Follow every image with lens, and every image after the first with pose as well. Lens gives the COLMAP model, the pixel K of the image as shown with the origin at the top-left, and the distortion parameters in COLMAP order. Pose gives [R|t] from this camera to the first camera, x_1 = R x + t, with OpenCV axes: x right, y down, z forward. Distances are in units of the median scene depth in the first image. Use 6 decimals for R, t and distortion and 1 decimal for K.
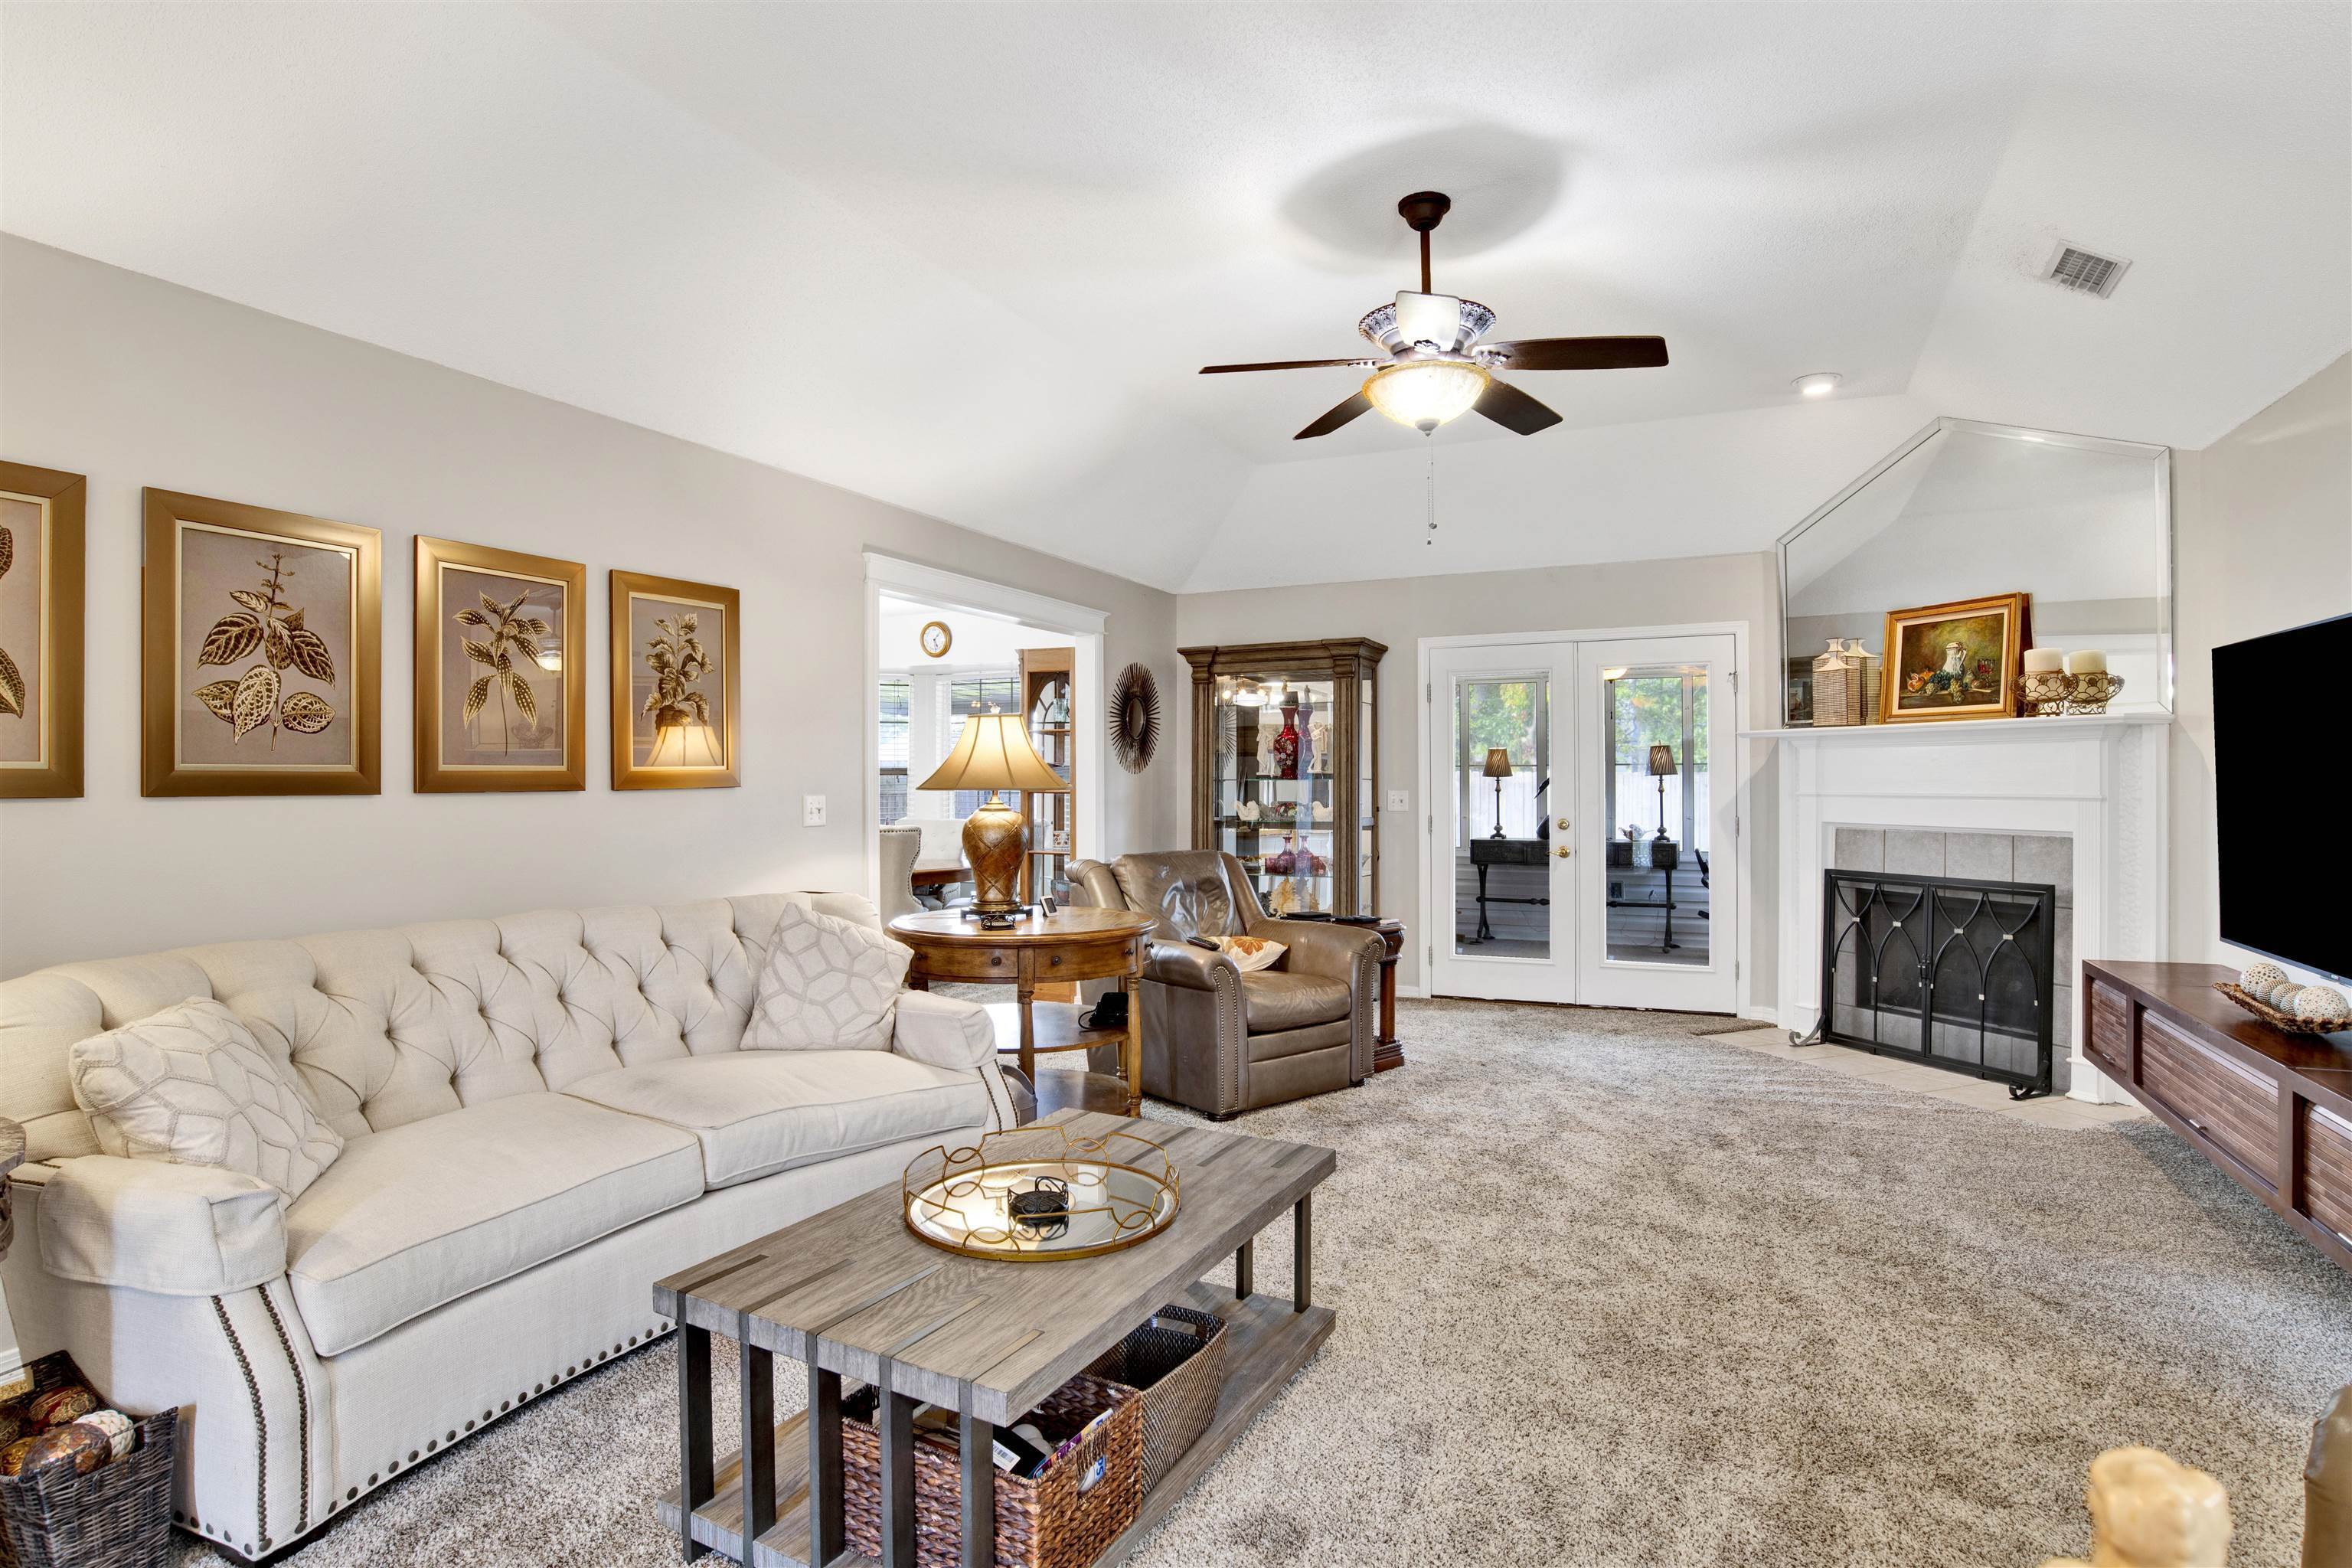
lens RADIAL K [[1266.6, 0, 1147.8], [0, 1266.6, 781.7], [0, 0, 1]] dist [-0.072295, 0.025893]
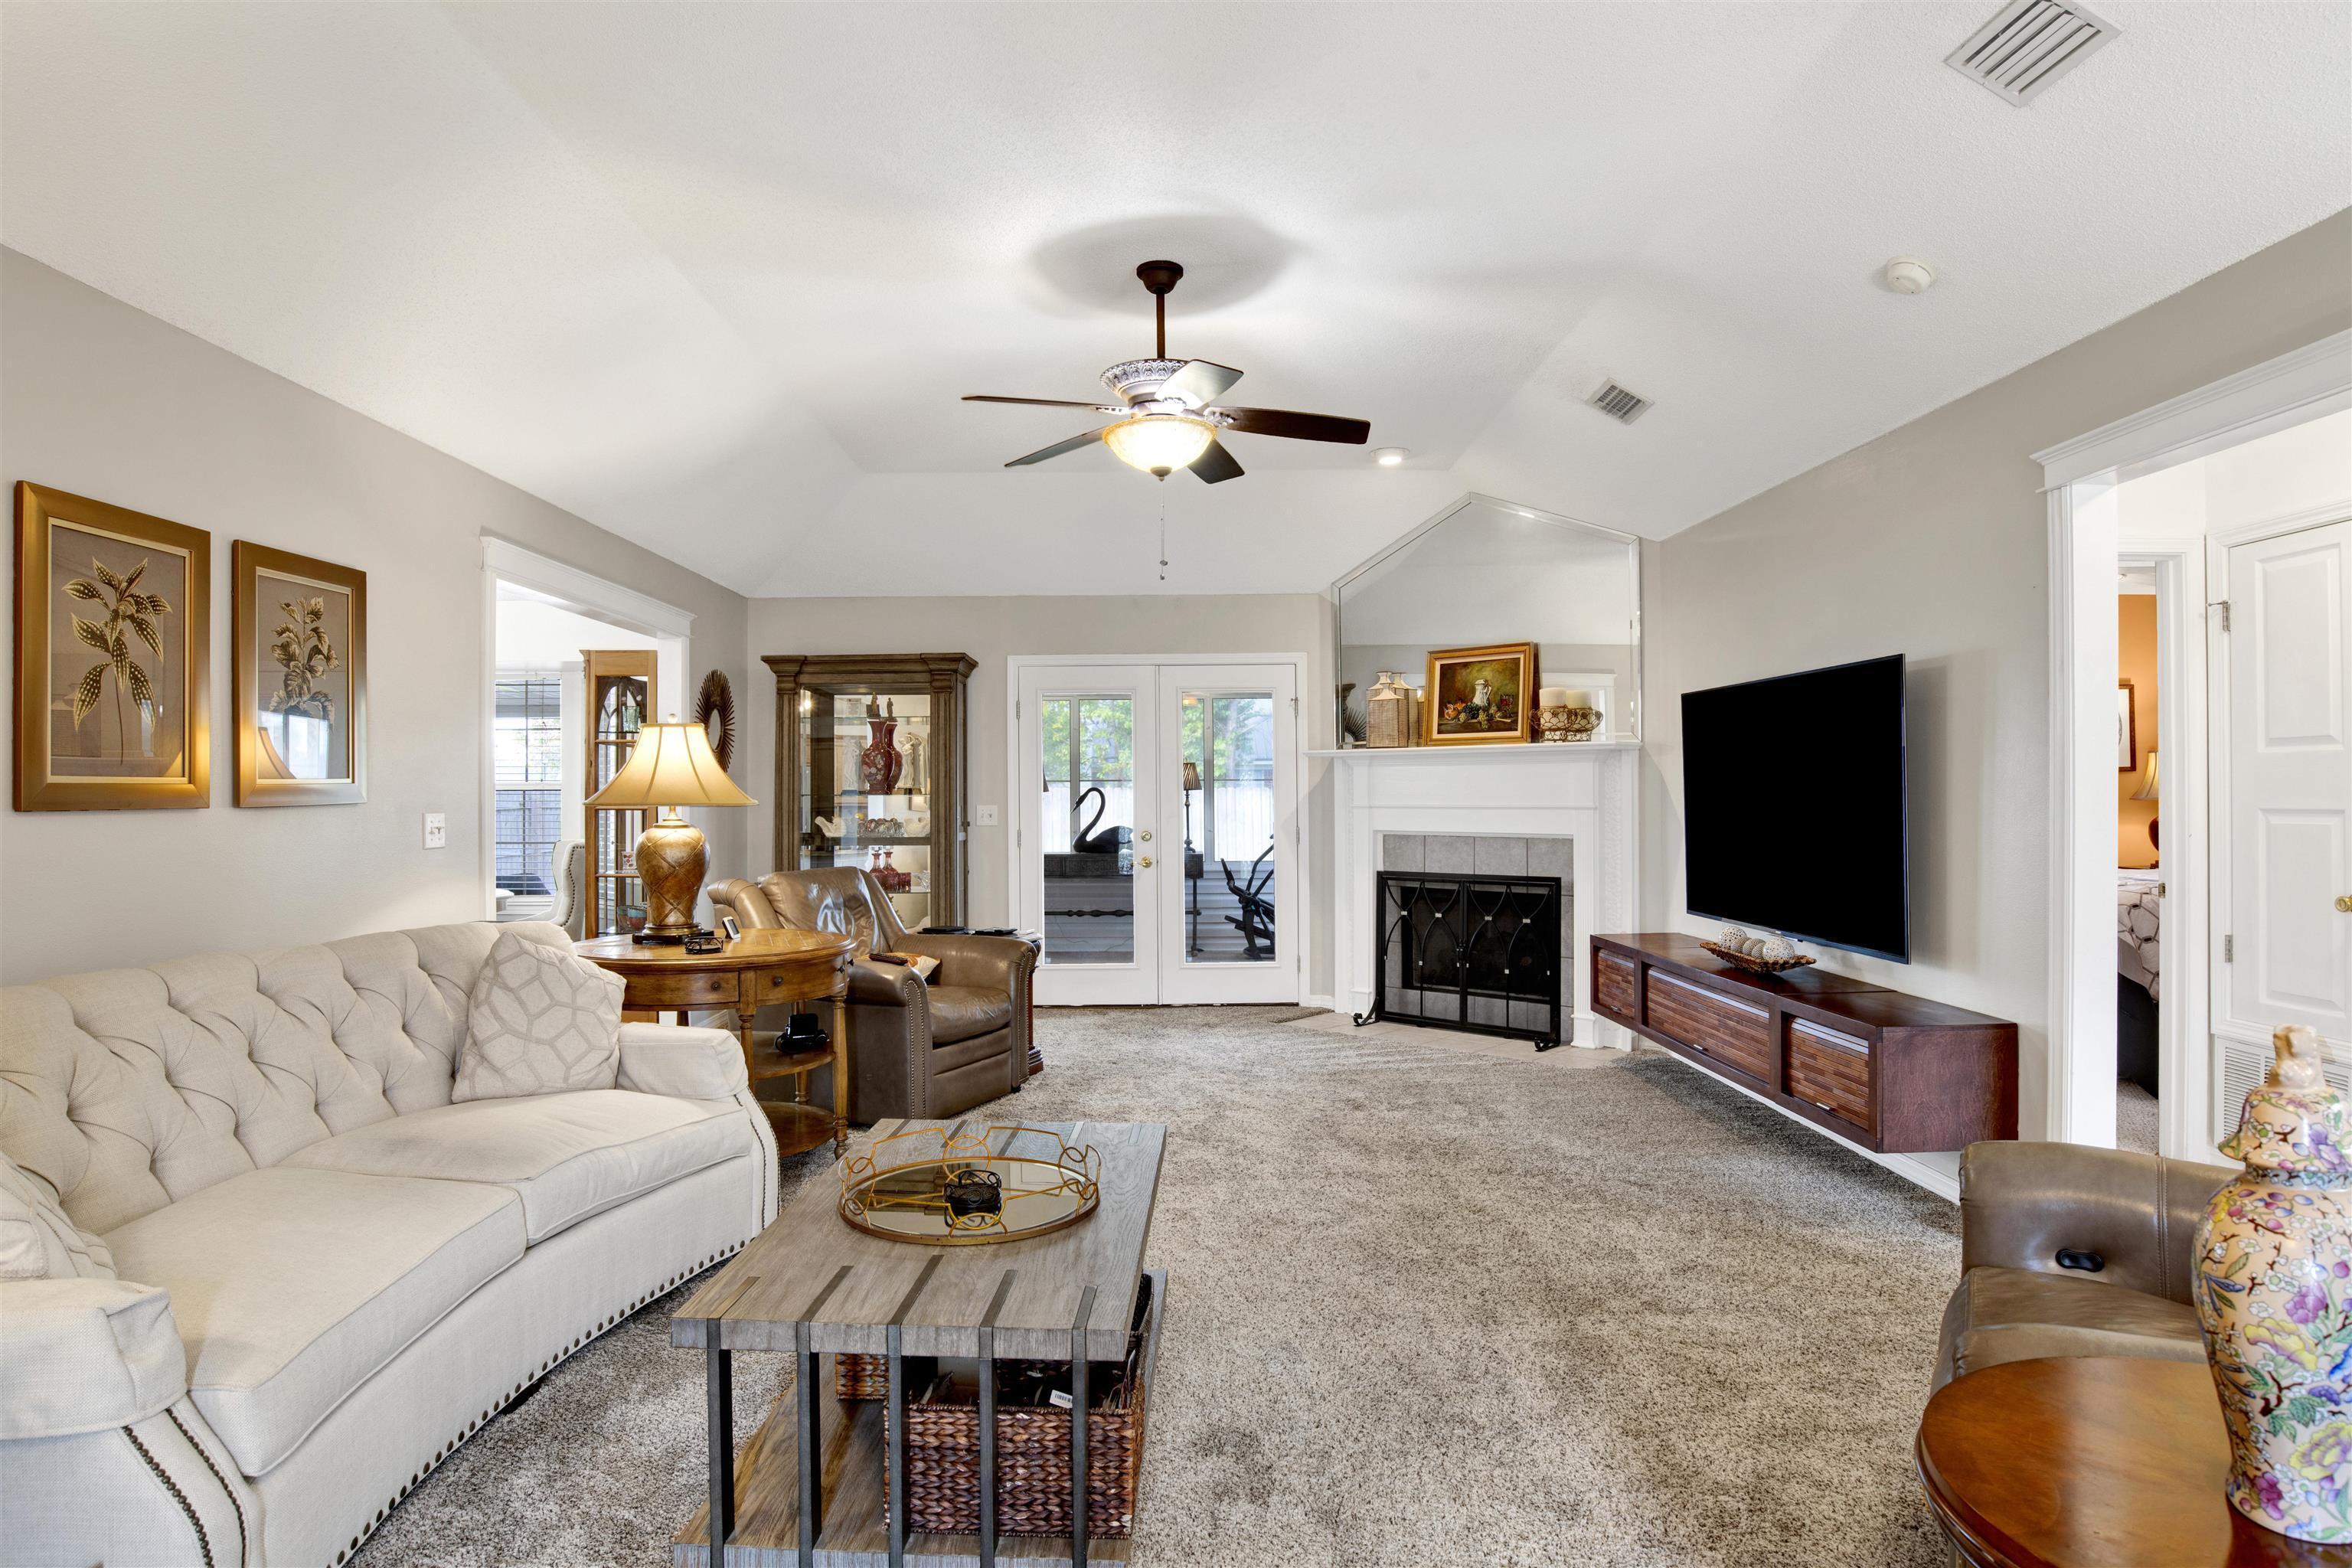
lens RADIAL K [[1334.6, 0, 1196.4], [0, 1334.6, 785.5], [0, 0, 1]] dist [-0.078003, 0.035725]
pose [[0.890779, 0.001233, 0.454435, -0.234730], [0.003021, 0.999958, -0.008635, 0.001456], [-0.454427, 0.009065, 0.890738, -0.042192]]
